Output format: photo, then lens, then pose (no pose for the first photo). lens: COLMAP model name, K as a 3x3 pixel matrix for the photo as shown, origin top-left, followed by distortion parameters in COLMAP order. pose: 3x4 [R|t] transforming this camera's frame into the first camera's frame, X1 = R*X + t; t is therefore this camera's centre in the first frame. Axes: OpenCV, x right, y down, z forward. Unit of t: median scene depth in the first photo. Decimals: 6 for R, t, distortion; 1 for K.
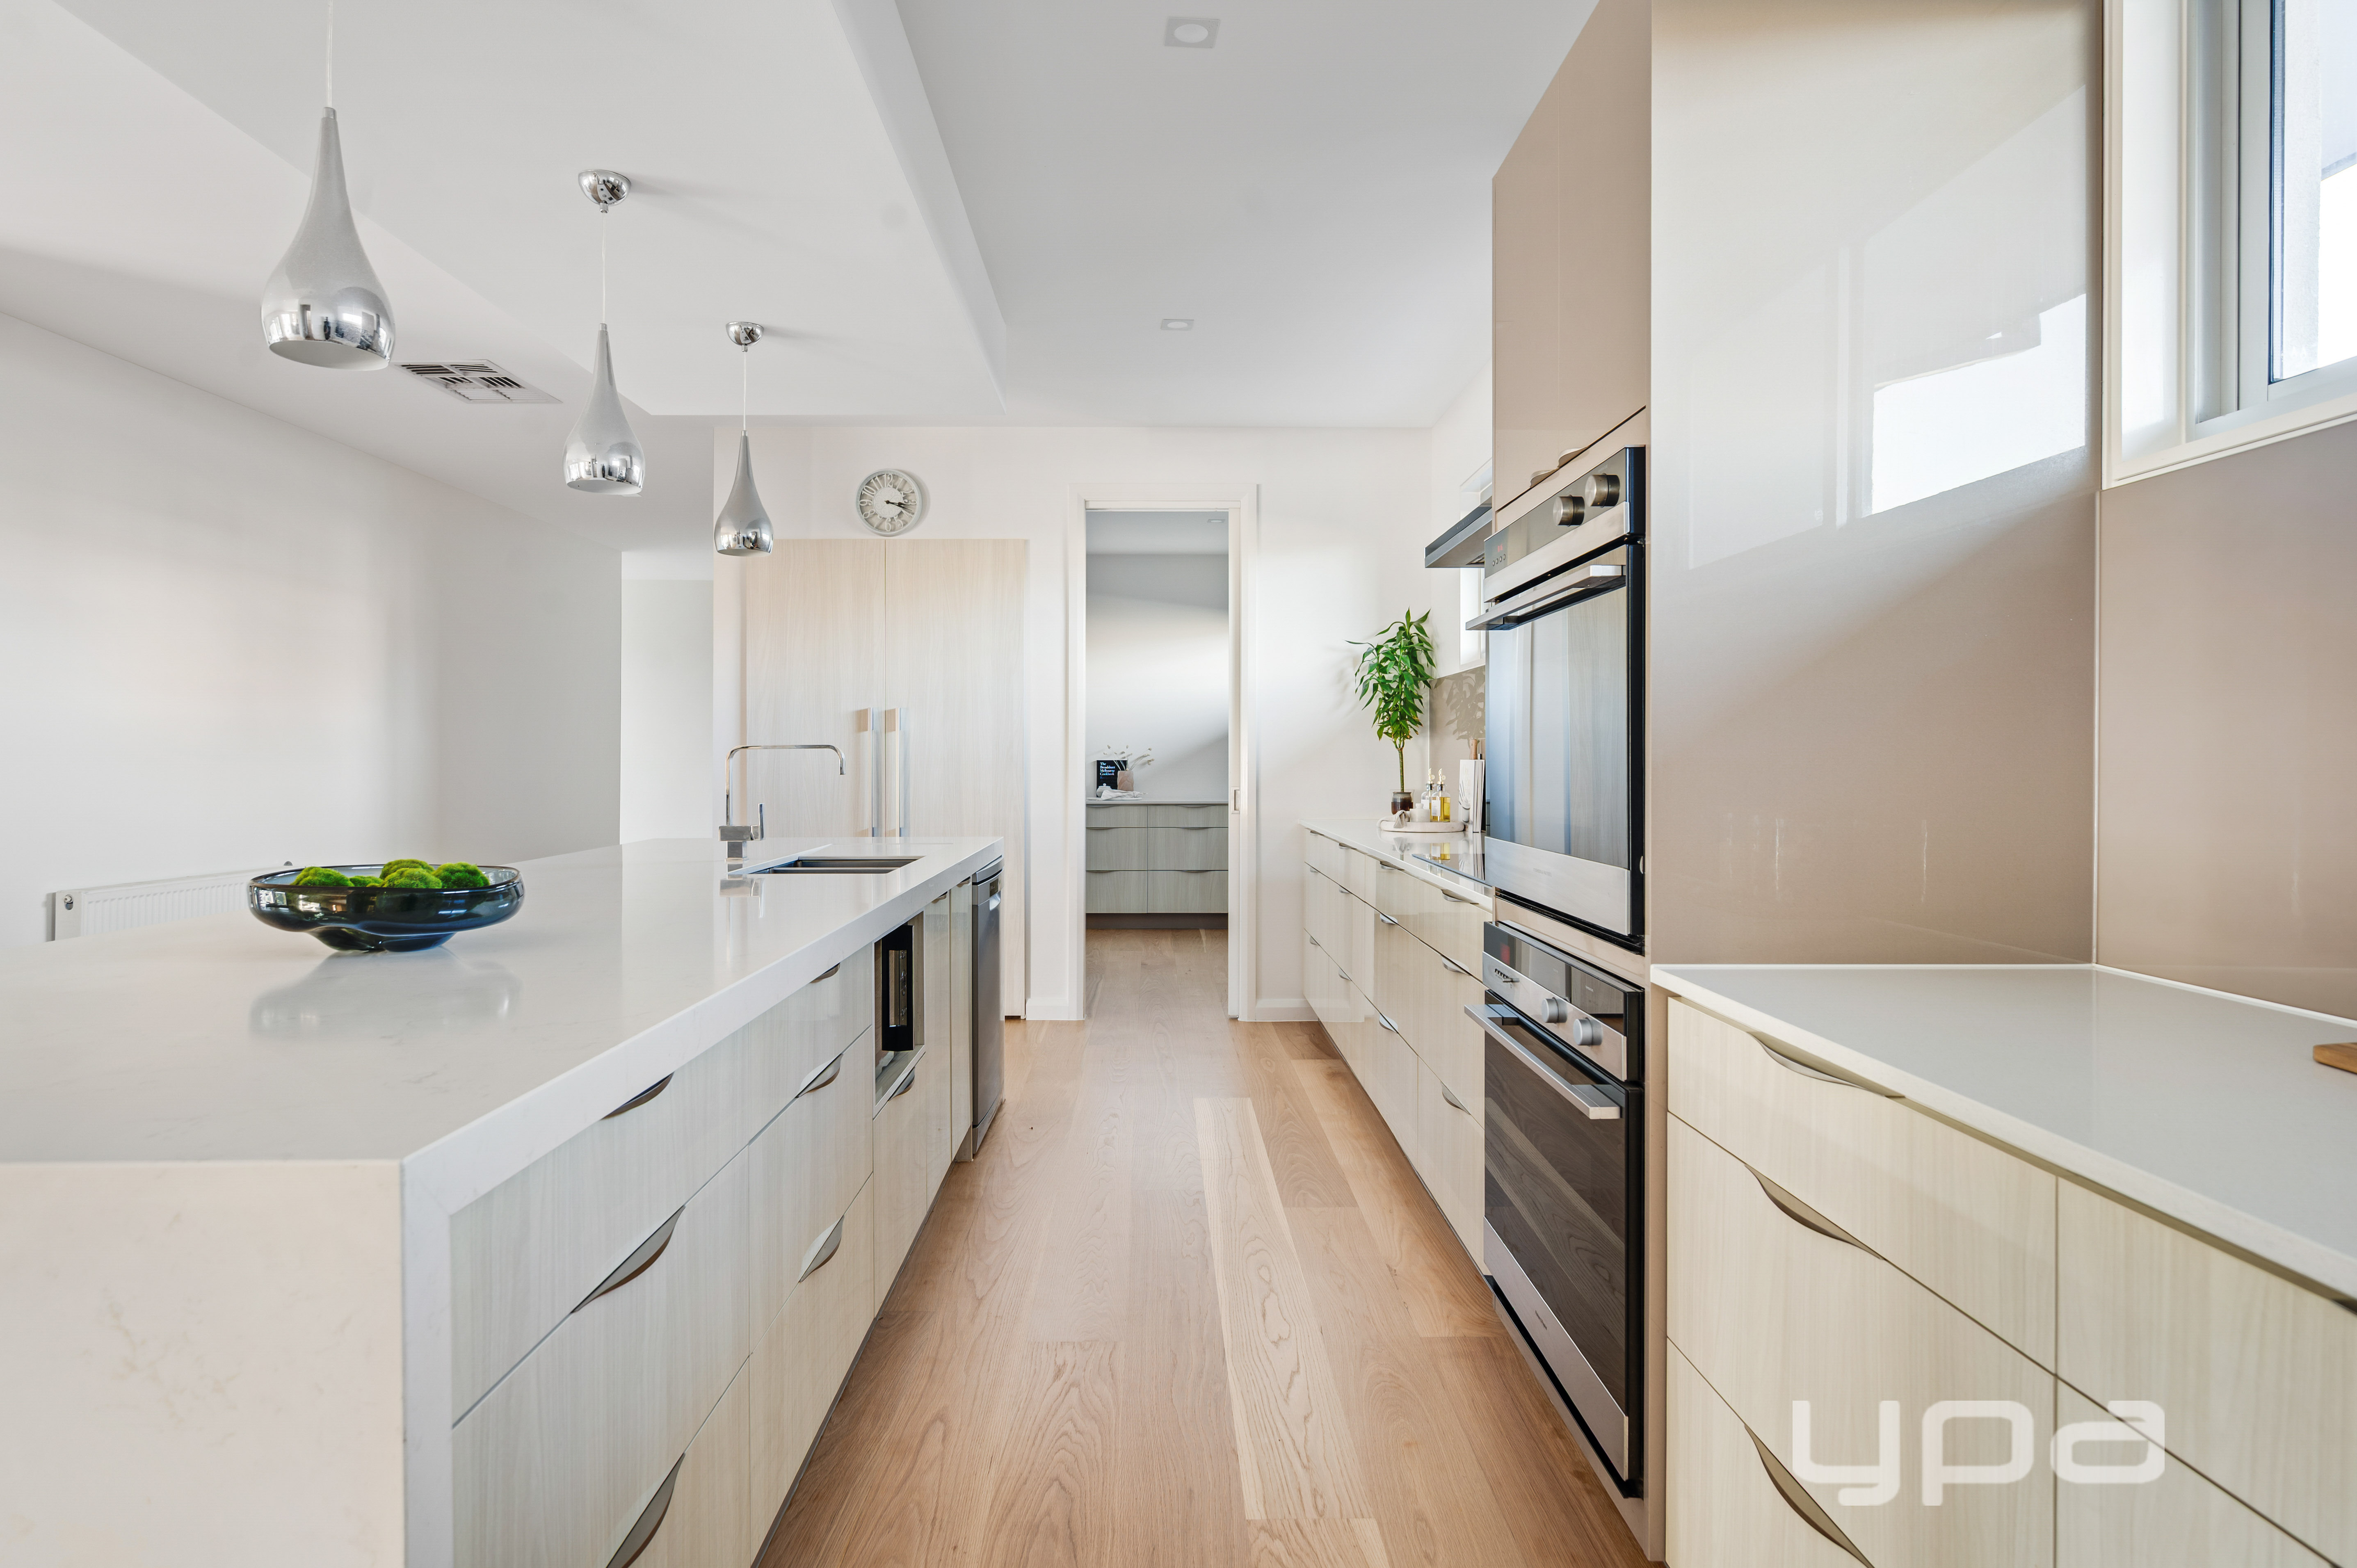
lens RADIAL K [[1333.0, 0, 1162.5], [0, 1333.0, 768.7], [0, 0, 1]] dist [0.001738, 0.000183]
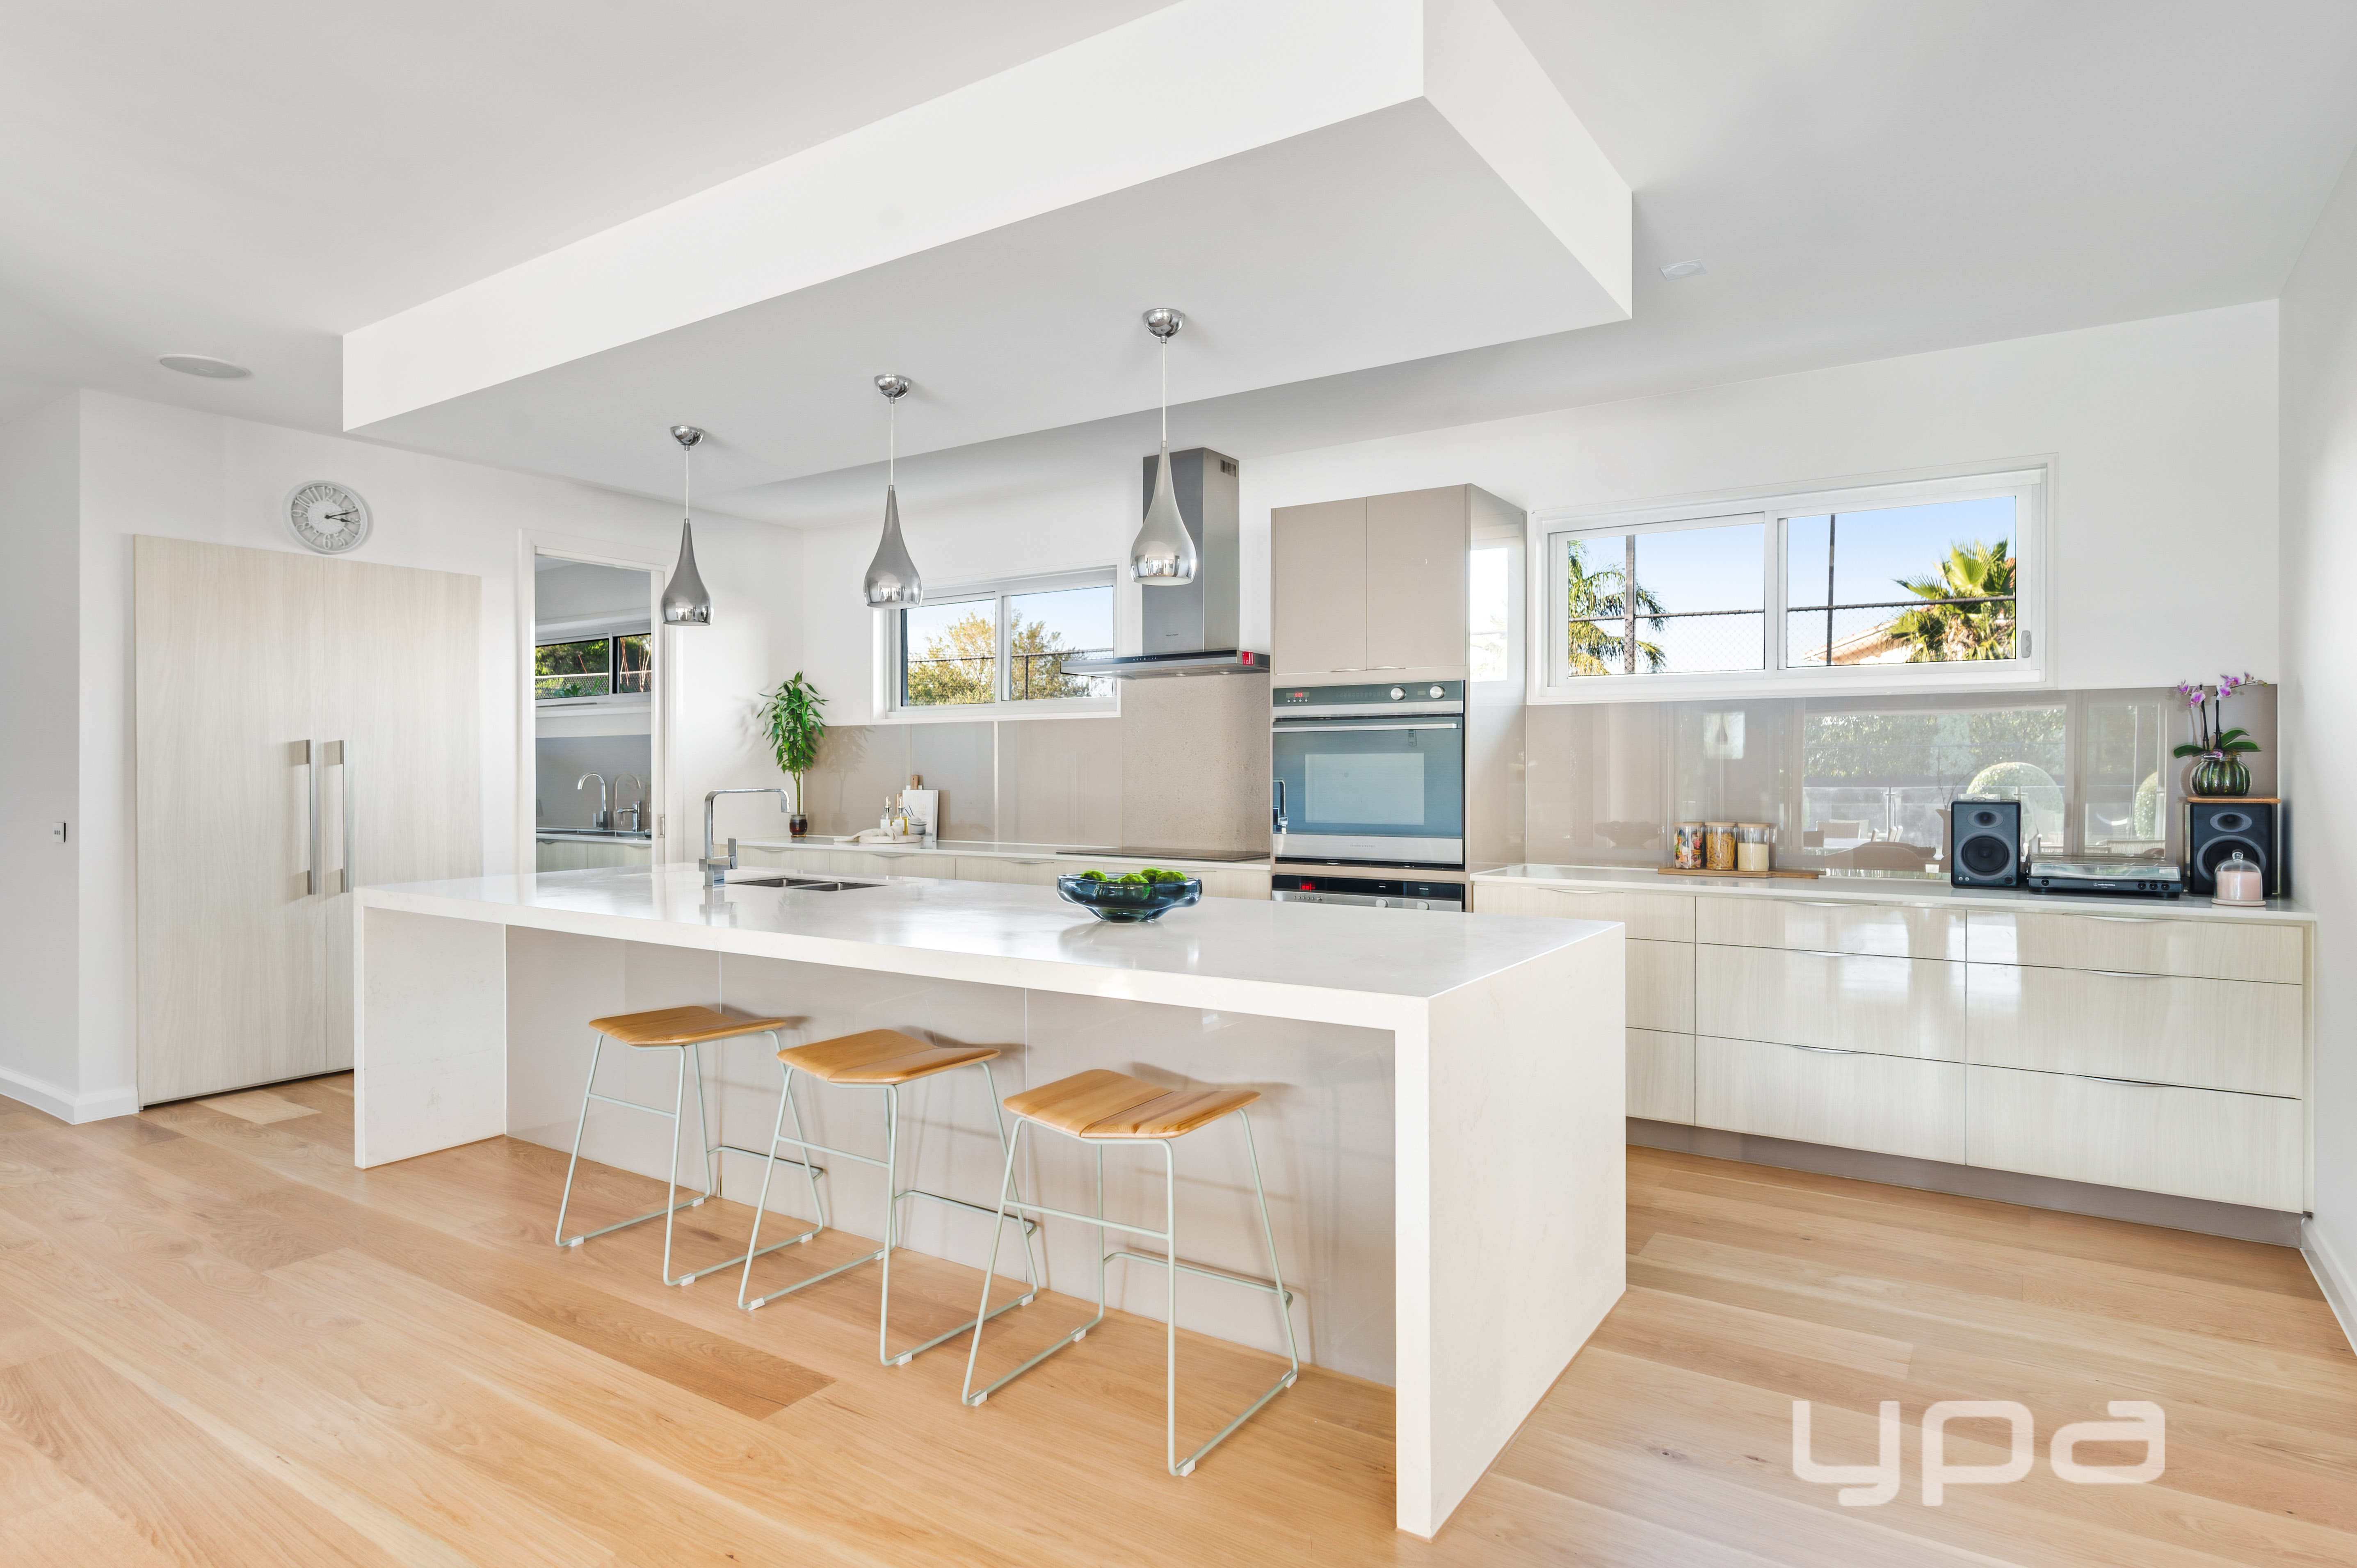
lens RADIAL K [[1272.1, 0, 1173.9], [0, 1272.1, 785.9], [0, 0, 1]] dist [0.001140, 0.000569]
pose [[0.562476, -0.009613, 0.826758, -0.618738], [0.007519, 0.999951, 0.006512, -0.014736], [-0.826779, 0.002553, 0.562521, 0.016951]]
